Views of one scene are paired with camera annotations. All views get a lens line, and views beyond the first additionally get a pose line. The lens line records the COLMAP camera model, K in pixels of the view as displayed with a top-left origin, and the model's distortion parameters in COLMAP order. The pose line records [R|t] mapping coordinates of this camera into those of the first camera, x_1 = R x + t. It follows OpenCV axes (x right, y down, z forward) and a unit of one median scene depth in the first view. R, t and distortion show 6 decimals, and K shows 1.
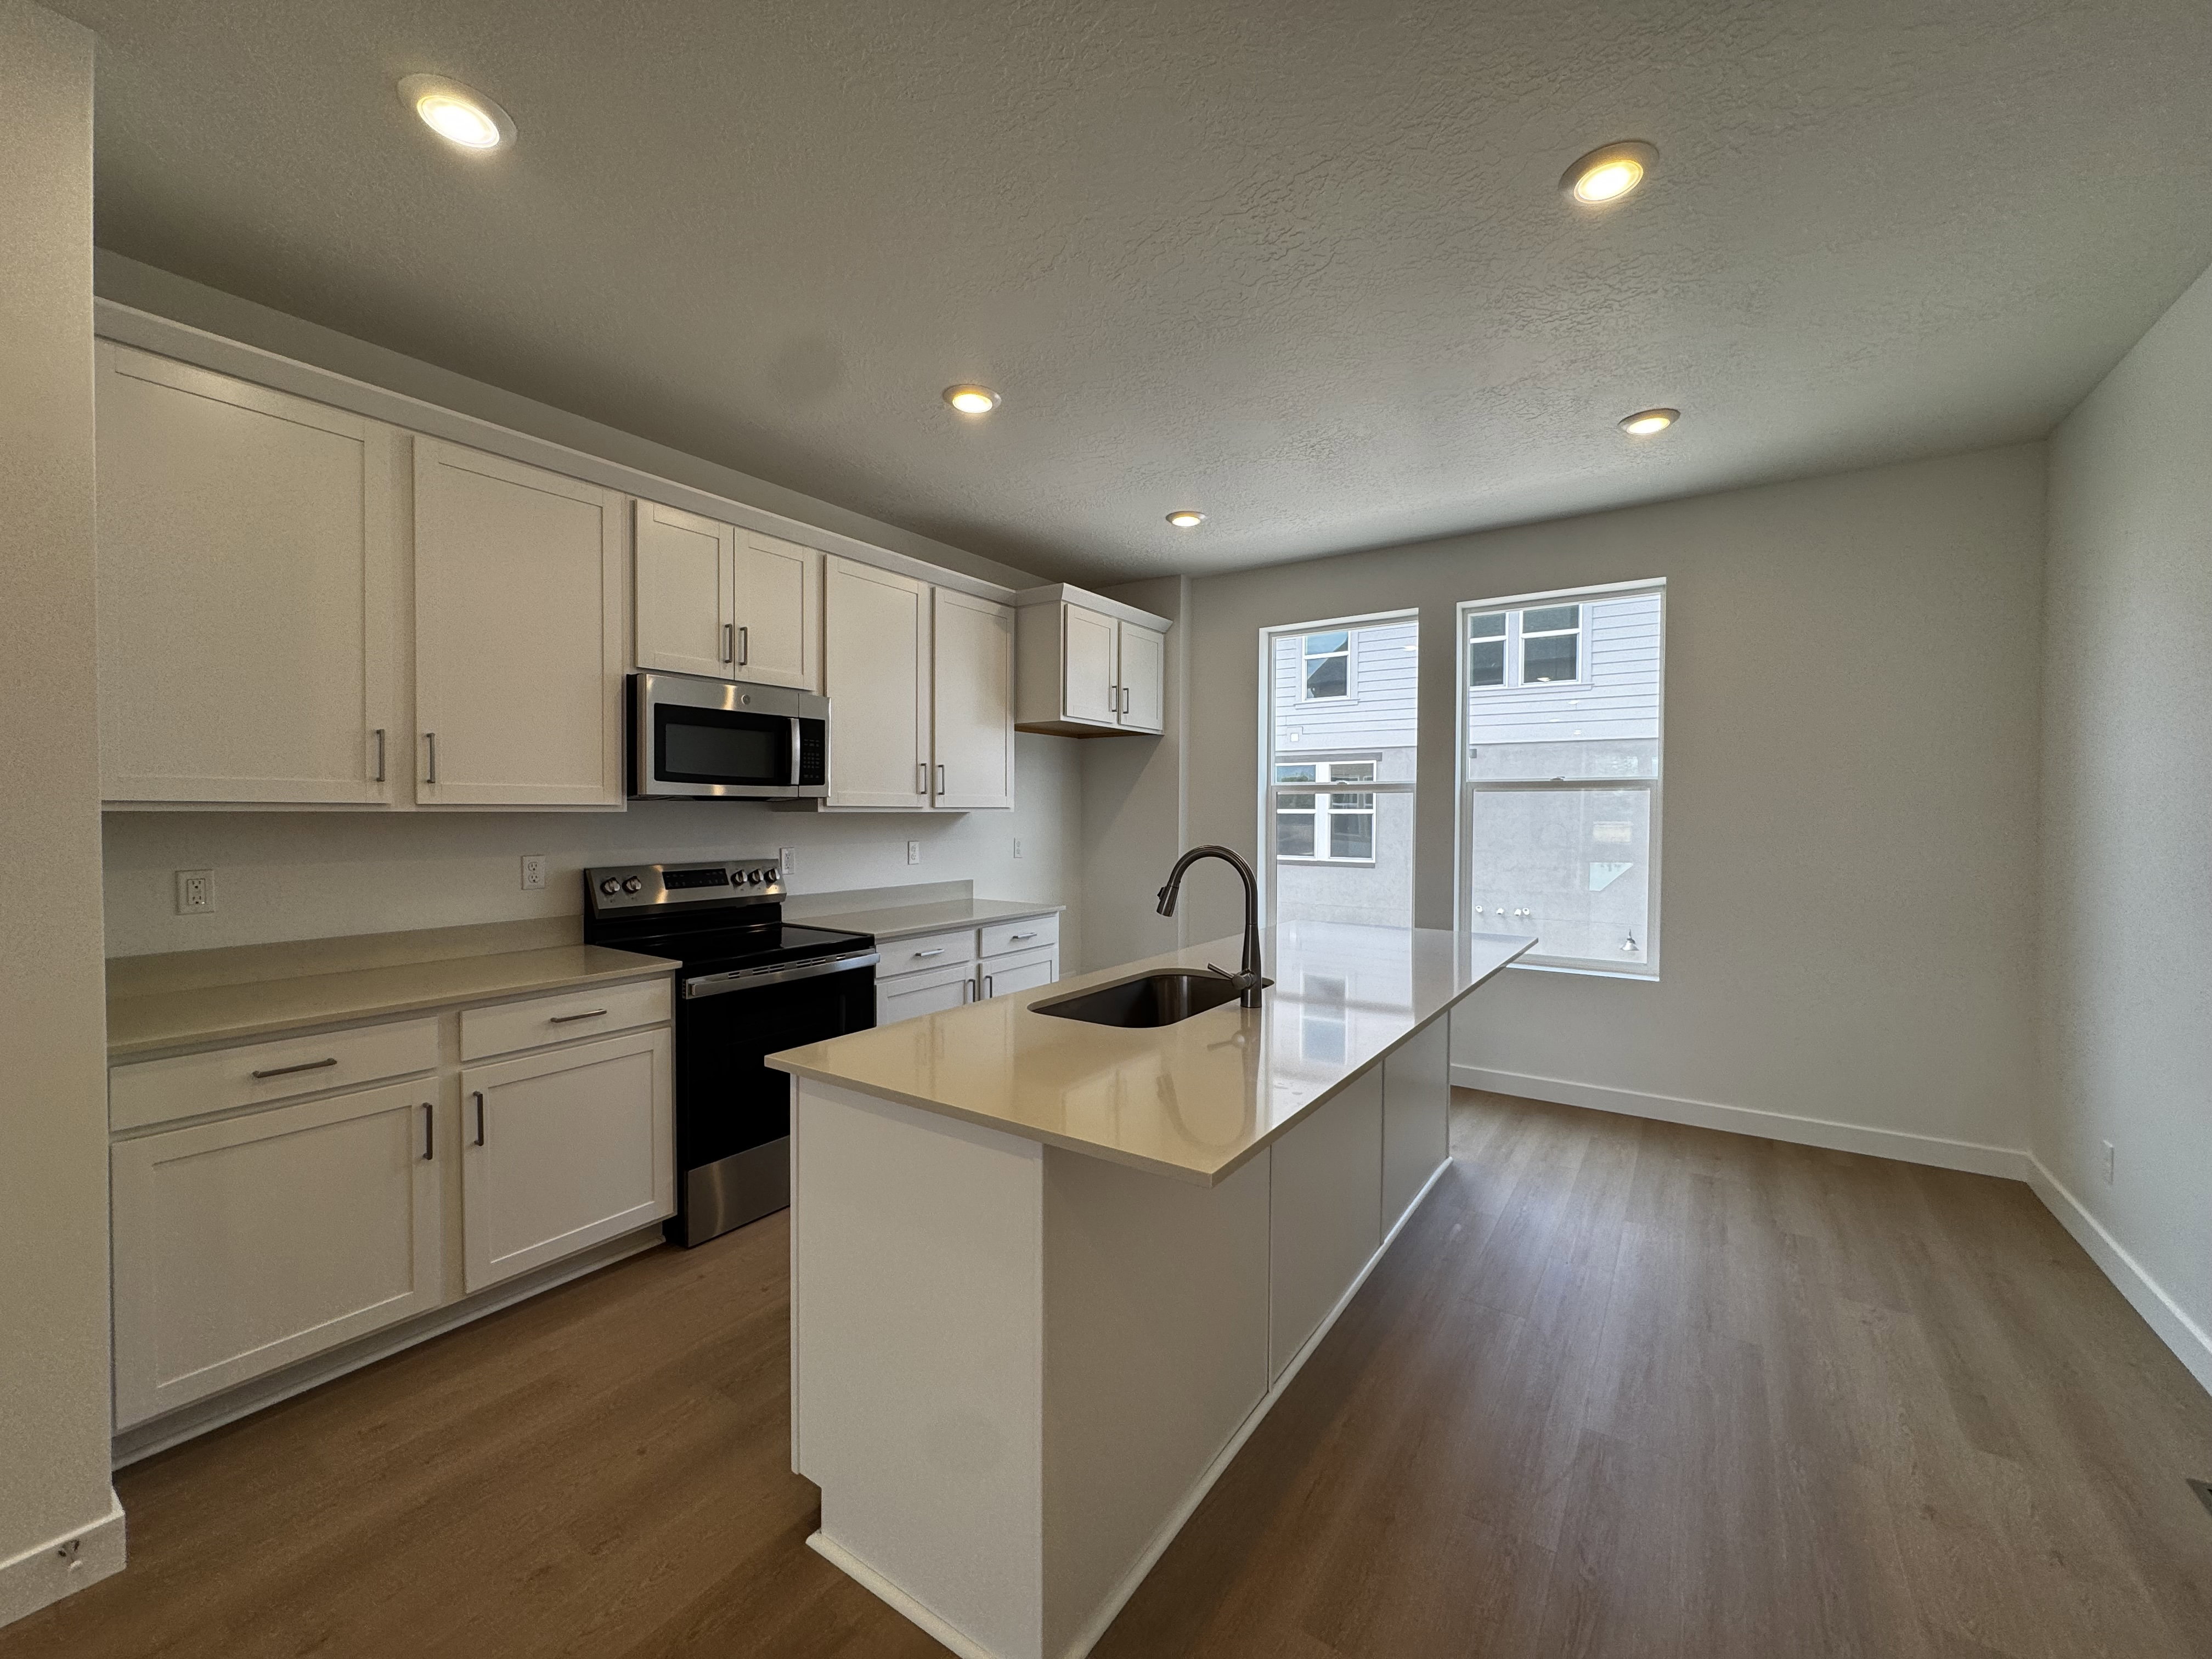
lens RADIAL K [[882.7, 0, 1106.0], [0, 882.7, 829.5], [0, 0, 1]] dist [-0.002202, -0.000103]
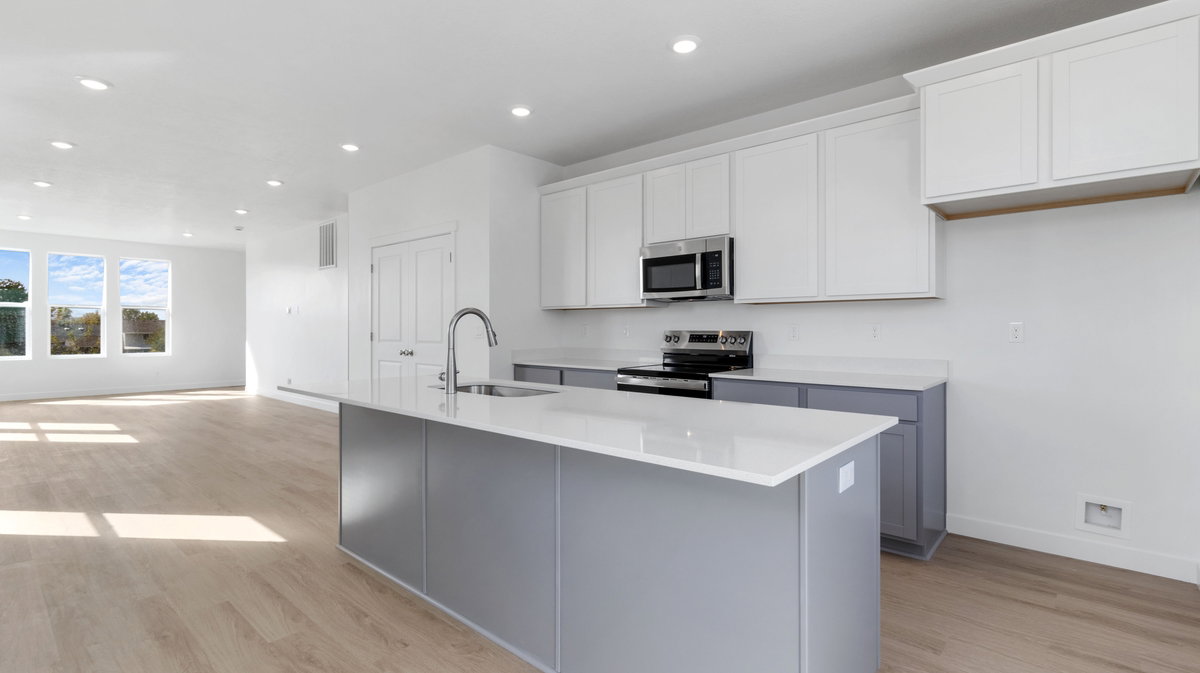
lens RADIAL K [[558.0, 0, 609.1], [0, 558.0, 332.9], [0, 0, 1]] dist [-0.002454, -0.000123]
pose [[-0.125237, 0.005673, -0.992111, 0.742256], [-0.020260, 0.999760, 0.008275, 0.032442], [0.991920, 0.021137, -0.125092, 0.845006]]
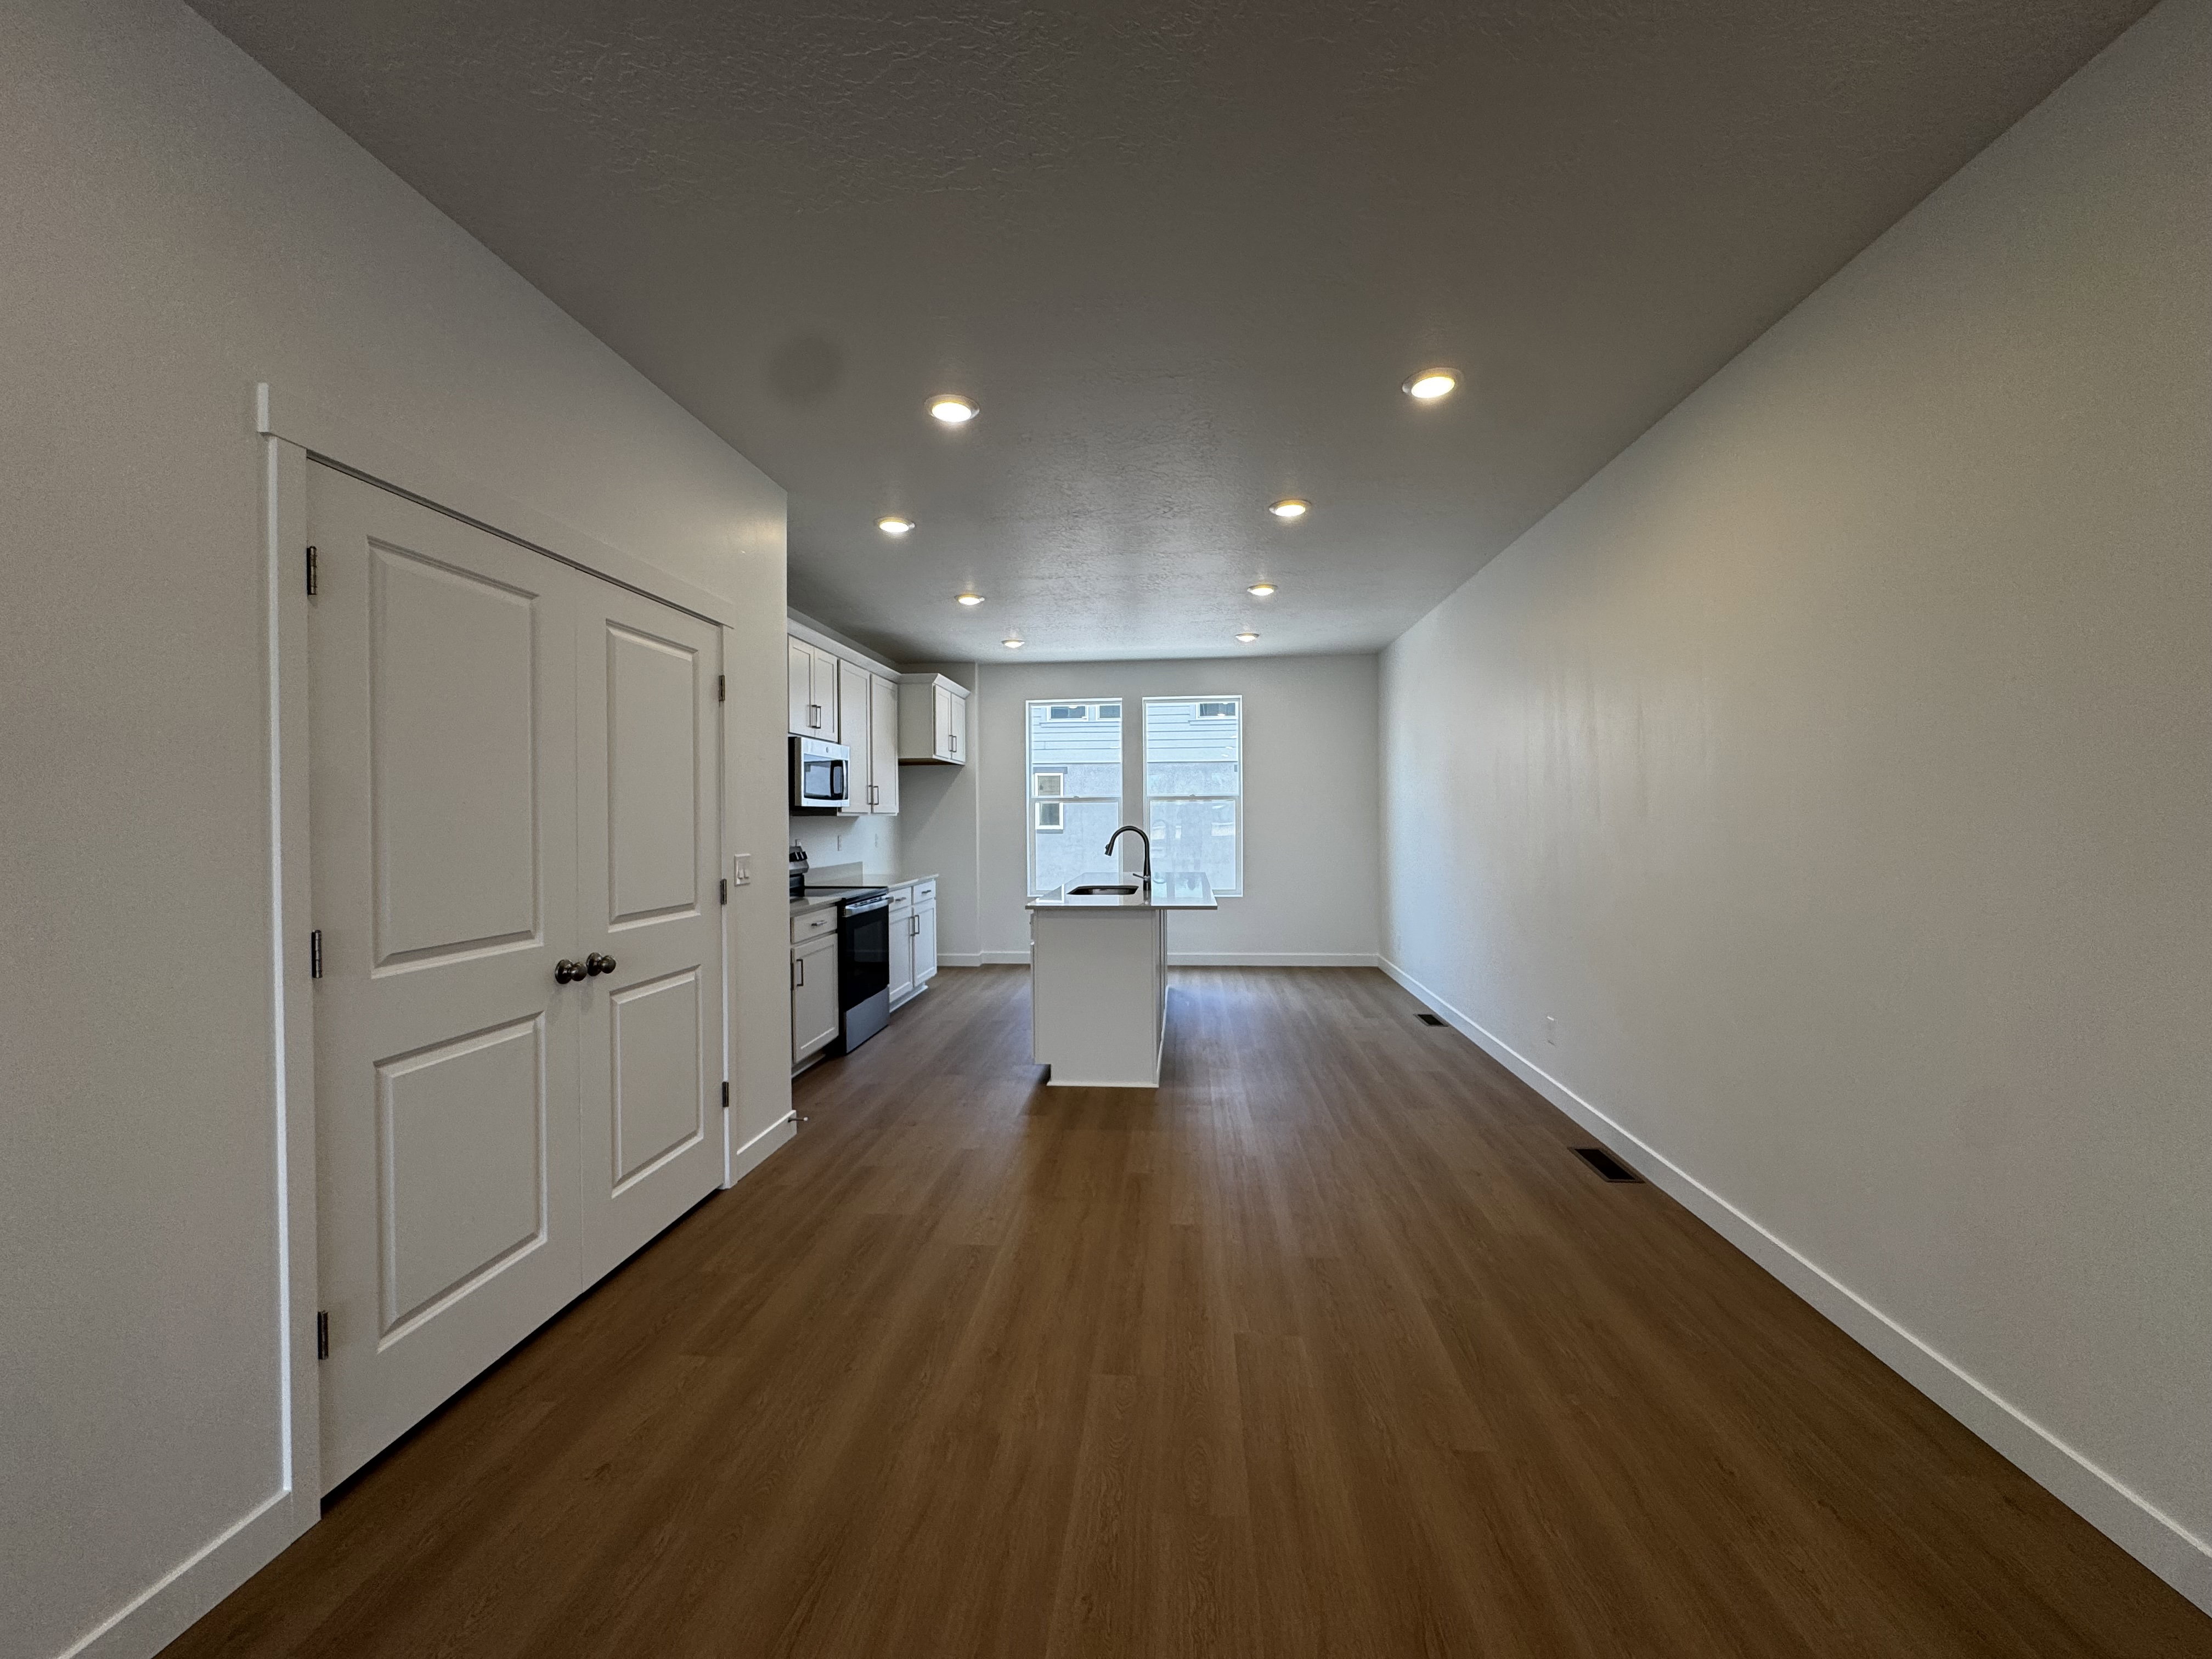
lens RADIAL K [[882.7, 0, 1106.0], [0, 882.7, 829.5], [0, 0, 1]] dist [-0.002202, -0.000103]
pose [[0.874565, -0.020795, 0.484463, -0.657142], [0.023522, 0.999723, 0.000451, 0.014789], [-0.484338, 0.011001, 0.874812, -0.648623]]
